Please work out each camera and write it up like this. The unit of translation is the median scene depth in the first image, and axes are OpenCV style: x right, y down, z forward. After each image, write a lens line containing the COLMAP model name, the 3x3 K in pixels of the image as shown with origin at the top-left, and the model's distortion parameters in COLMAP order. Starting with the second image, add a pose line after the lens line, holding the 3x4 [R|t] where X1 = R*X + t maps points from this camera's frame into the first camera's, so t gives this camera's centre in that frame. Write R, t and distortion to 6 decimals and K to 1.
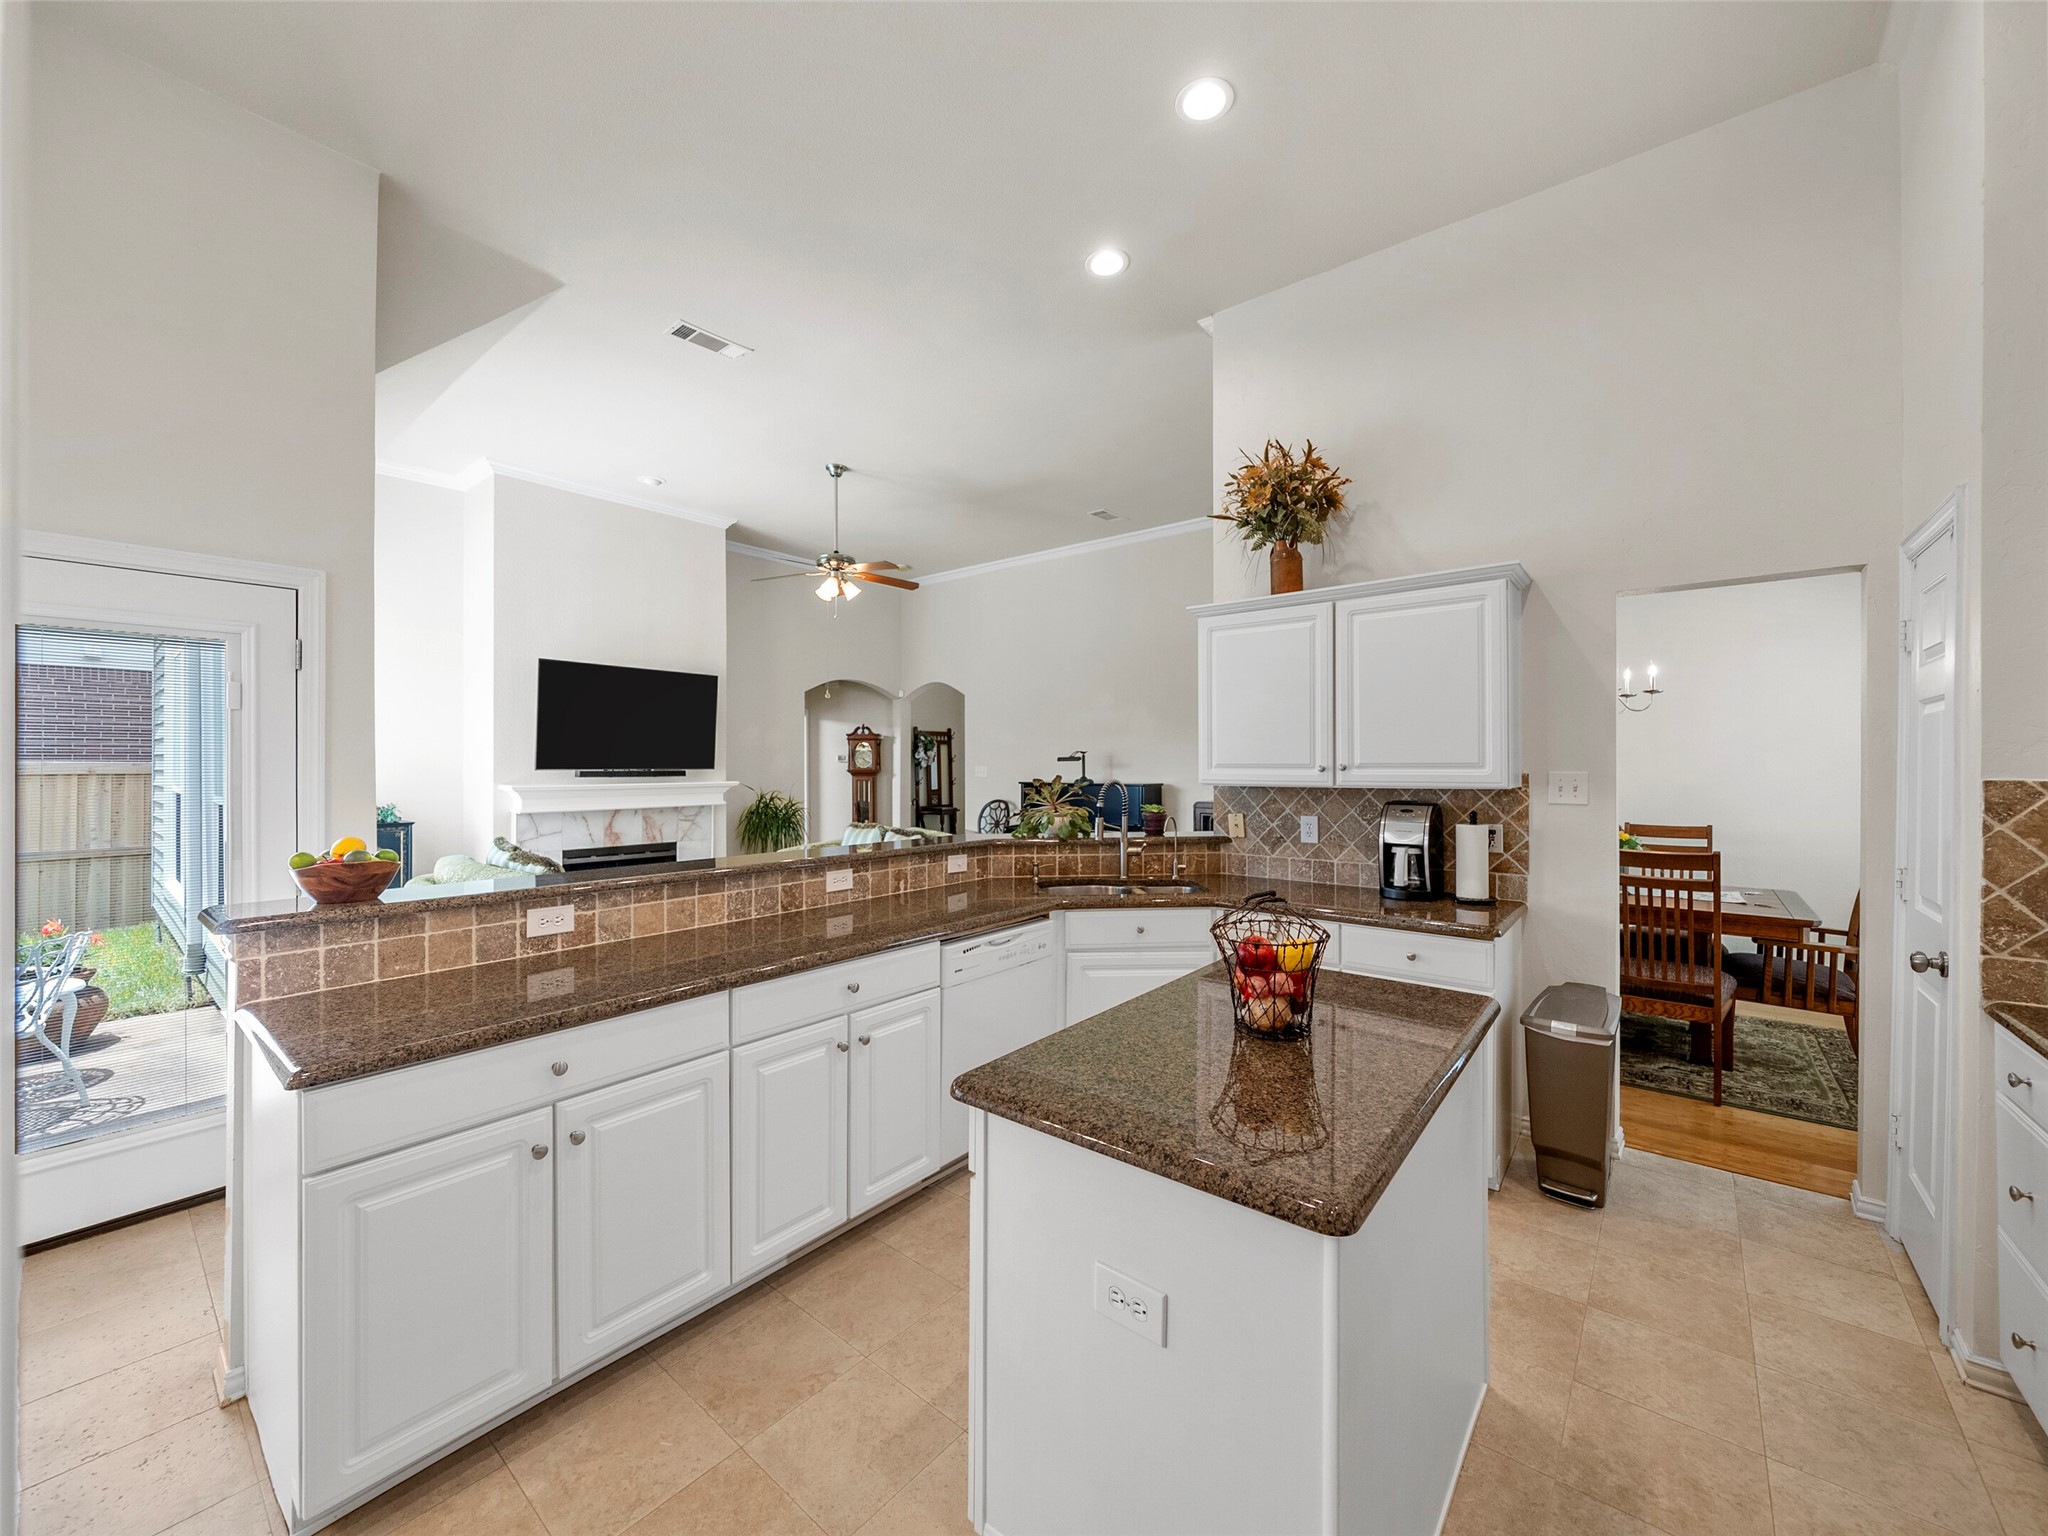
lens RADIAL K [[798.3, 0, 1027.9], [0, 798.3, 780.9], [0, 0, 1]] dist [-0.002019, -0.000078]
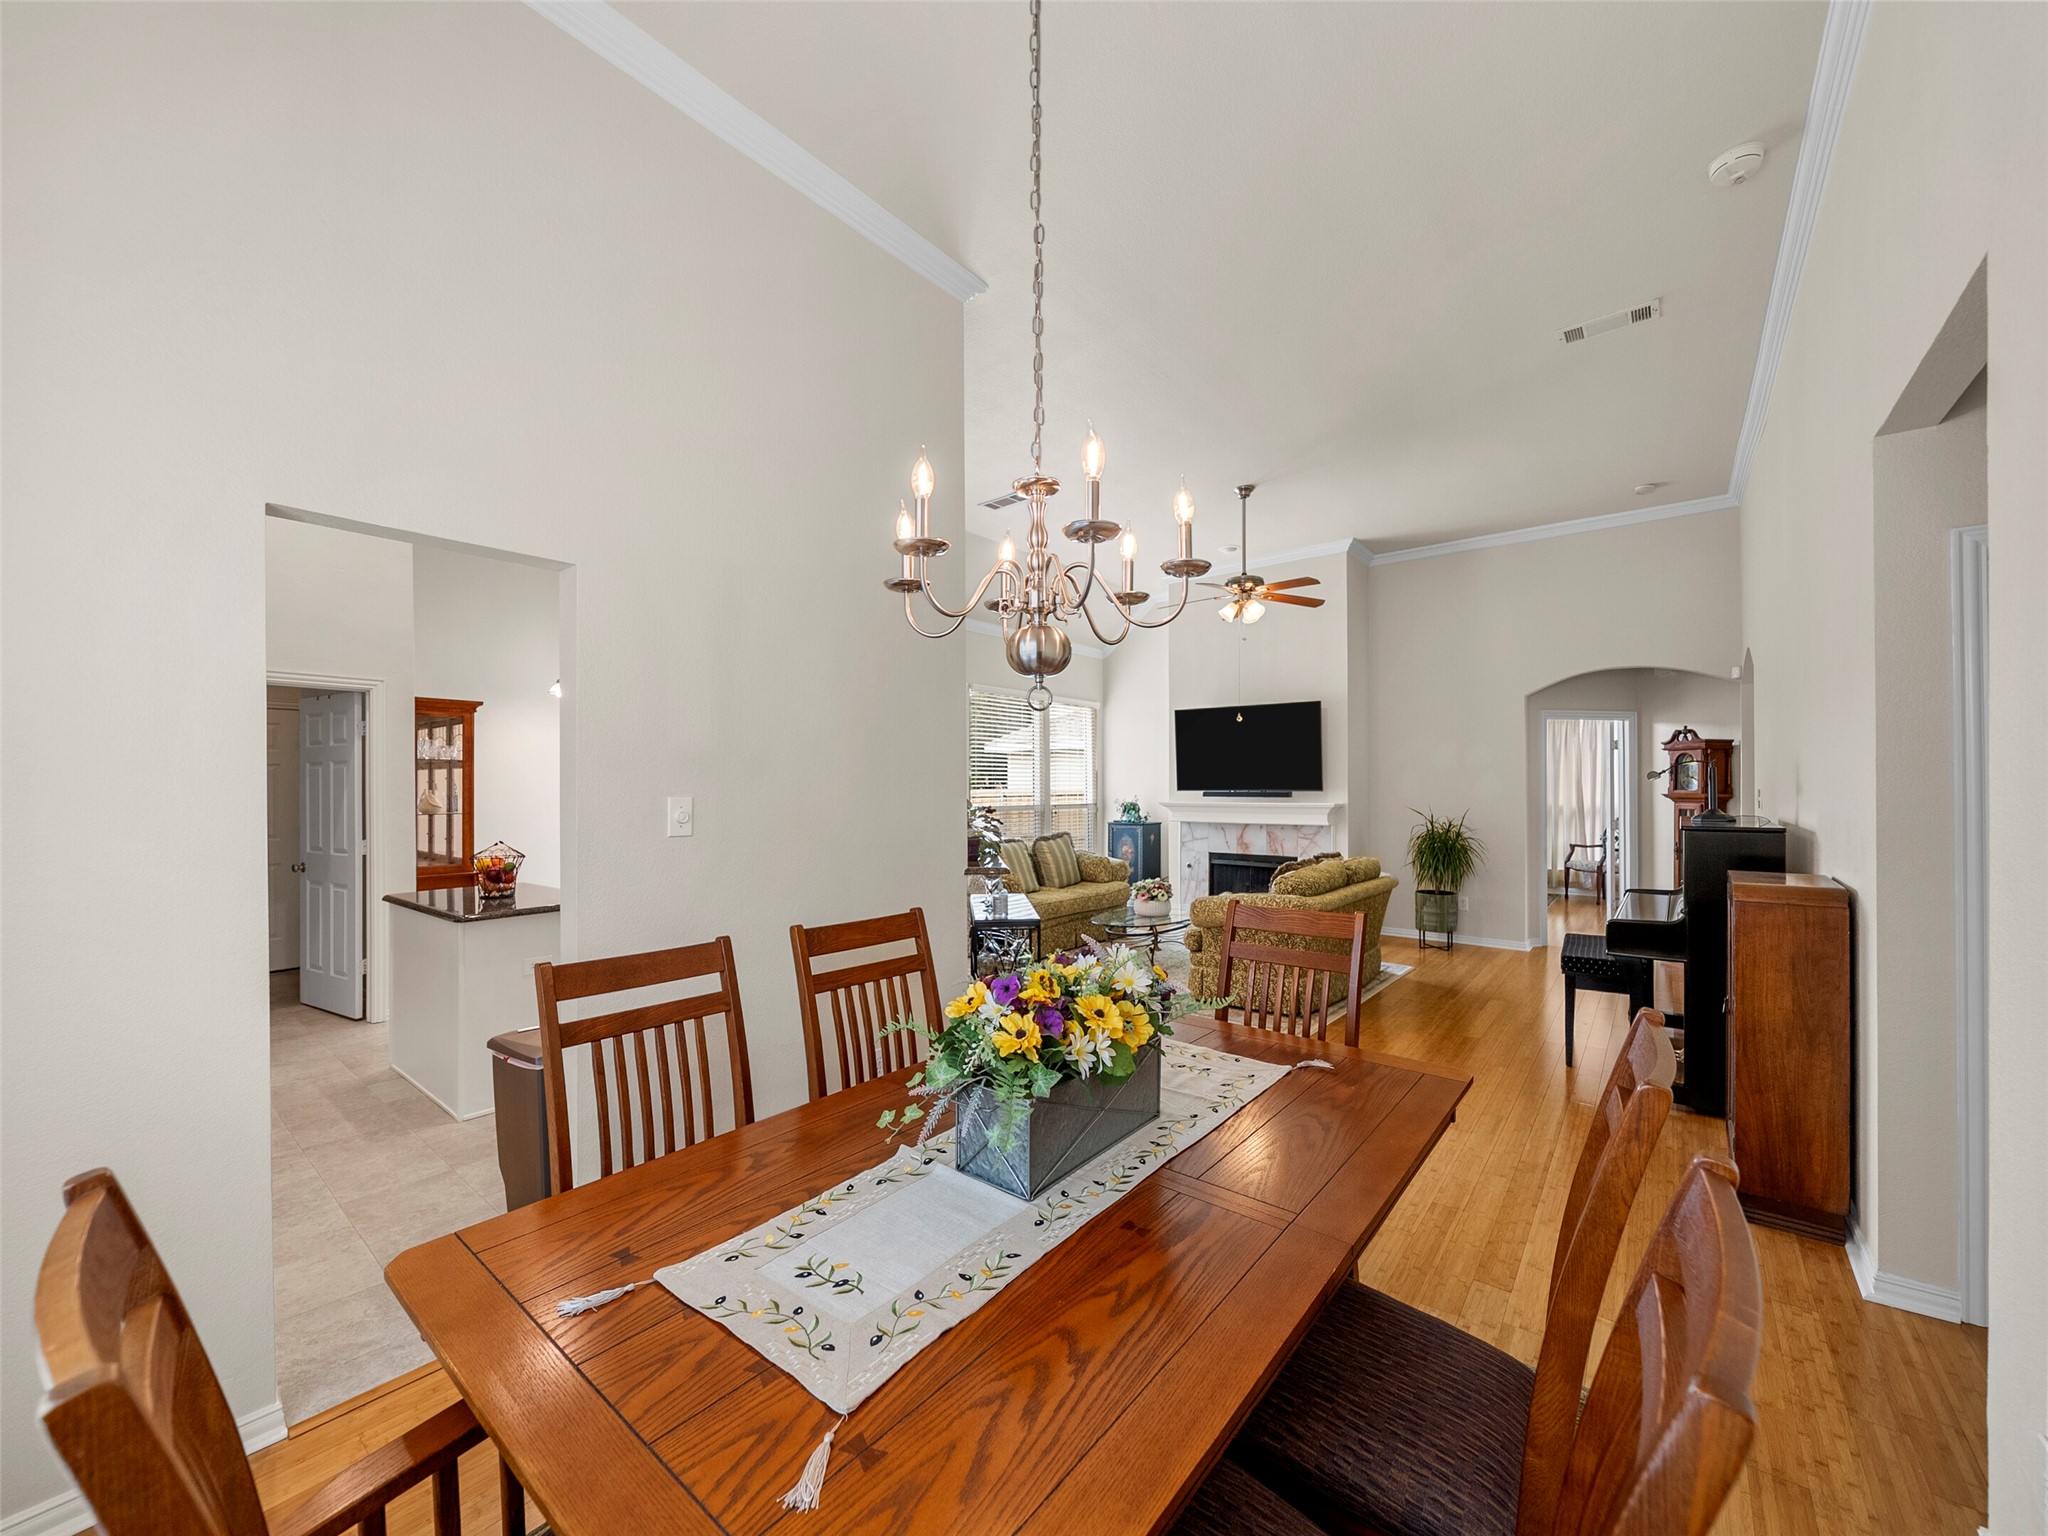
lens RADIAL K [[798.3, 0, 1027.9], [0, 798.3, 780.9], [0, 0, 1]] dist [-0.002019, -0.000078]
pose [[-0.001965, -0.007448, -0.999970, 0.466124], [-0.020372, 0.999765, -0.007406, -0.008880], [0.999791, 0.020357, -0.002116, 0.451183]]
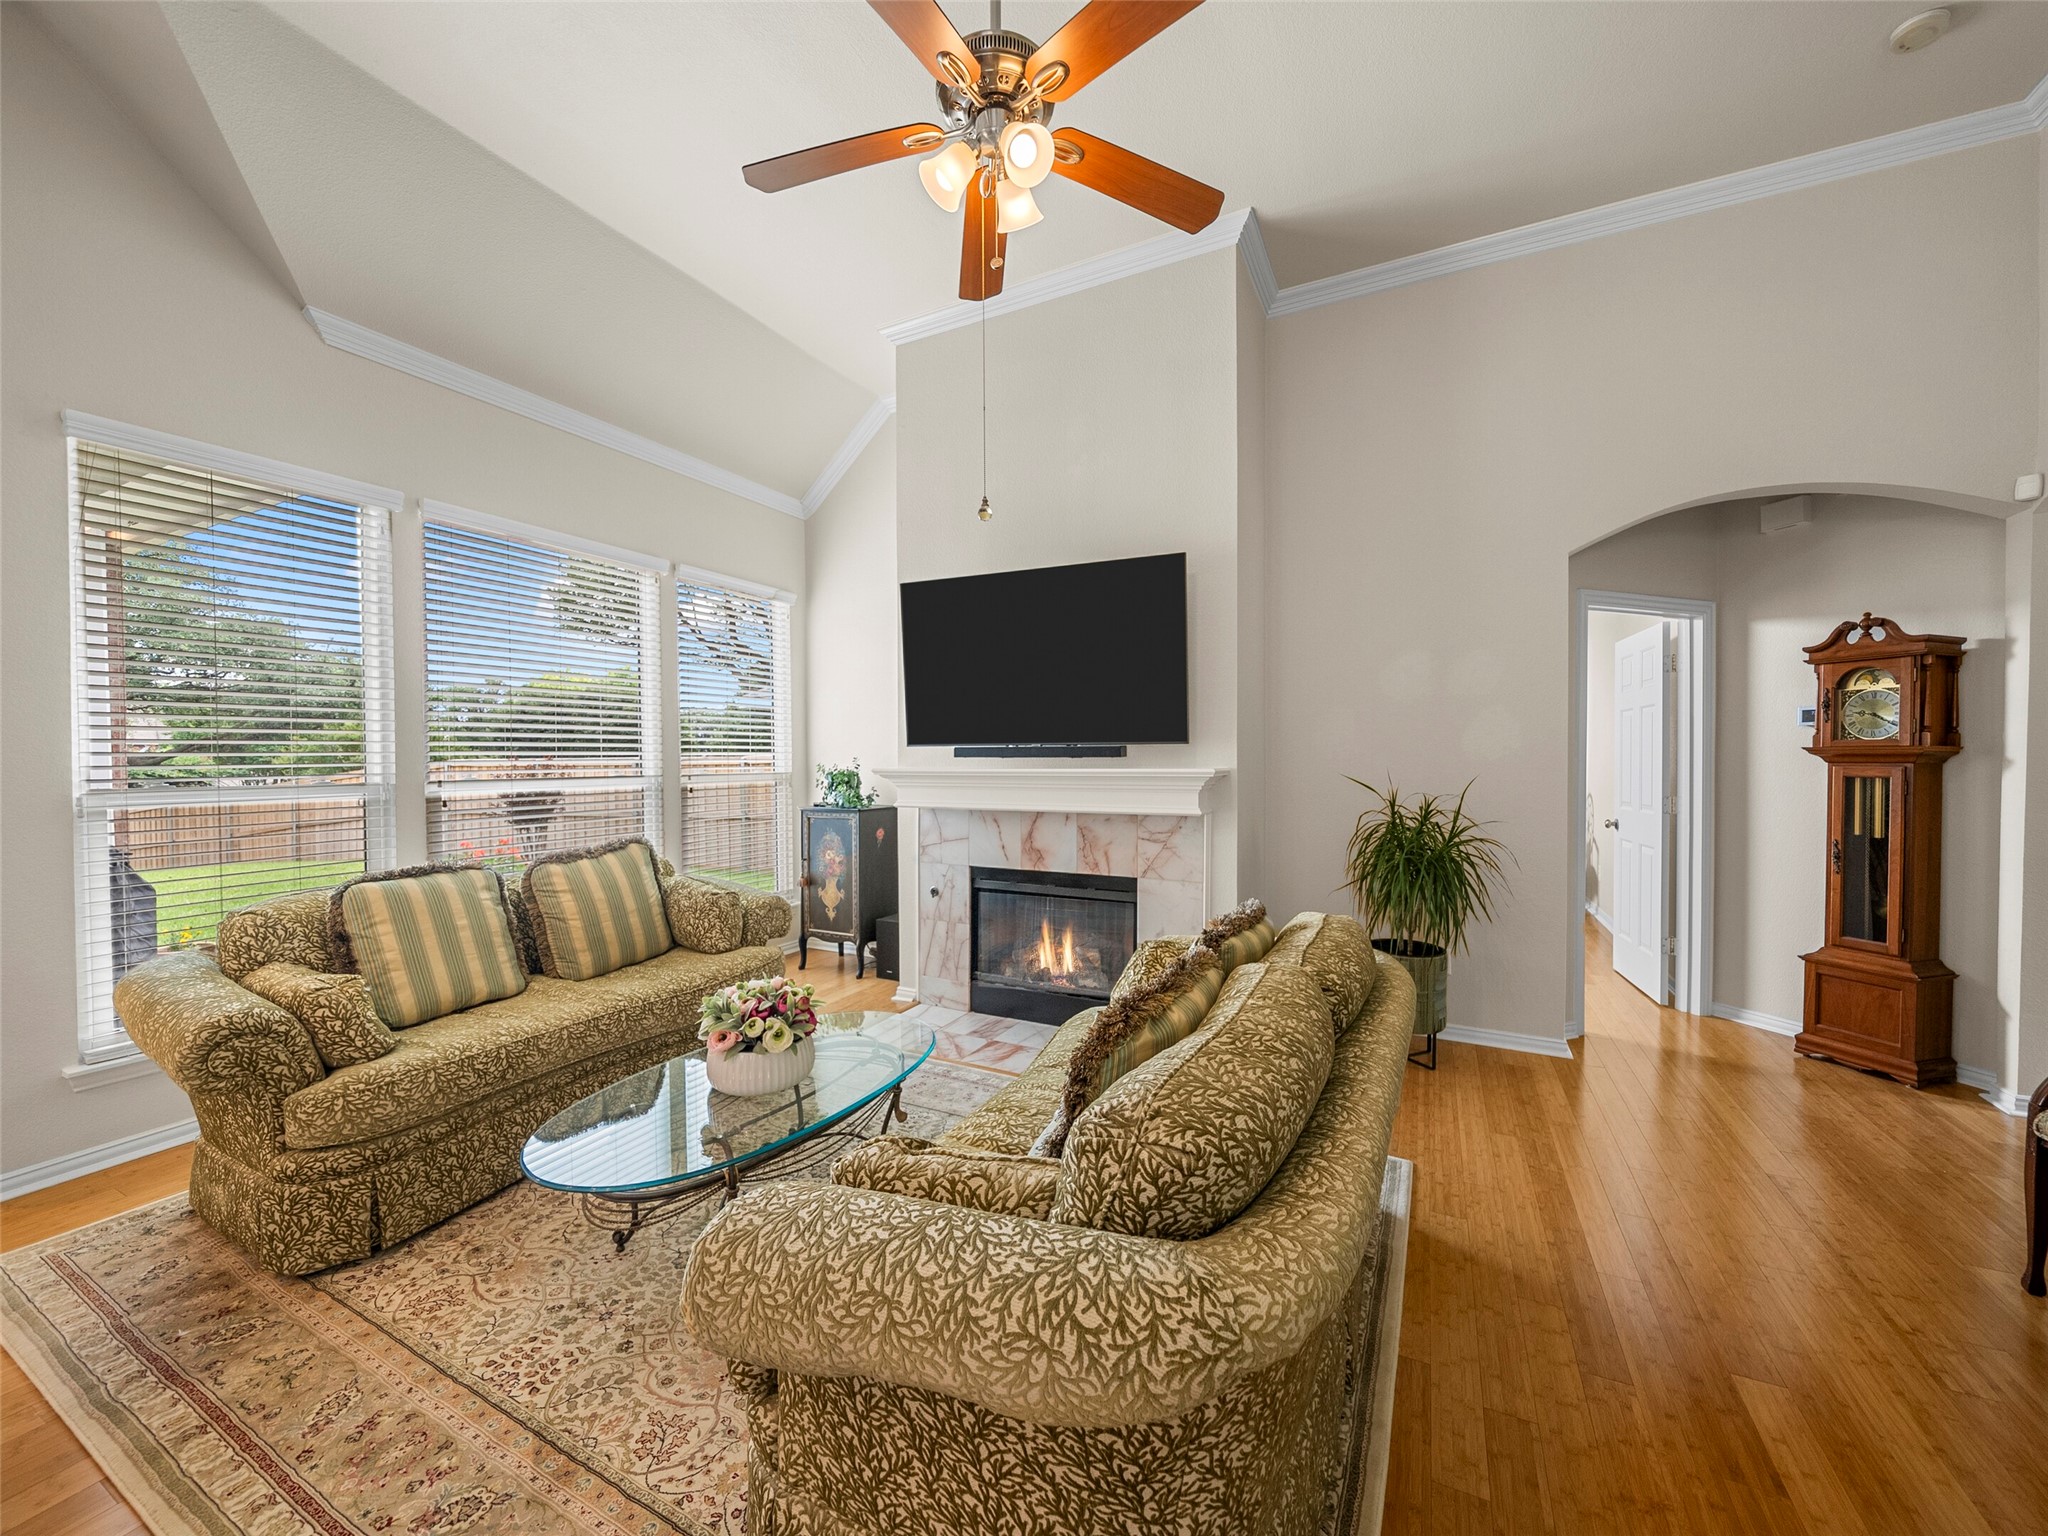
lens RADIAL K [[789.8, 0, 1027.4], [0, 789.8, 765.9], [0, 0, 1]] dist [-0.006423, 0.000113]
pose [[0.206608, 0.010746, -0.978365, 0.048247], [-0.018302, 0.999807, 0.007116, -0.001633], [0.978253, 0.016436, 0.206765, 0.582431]]
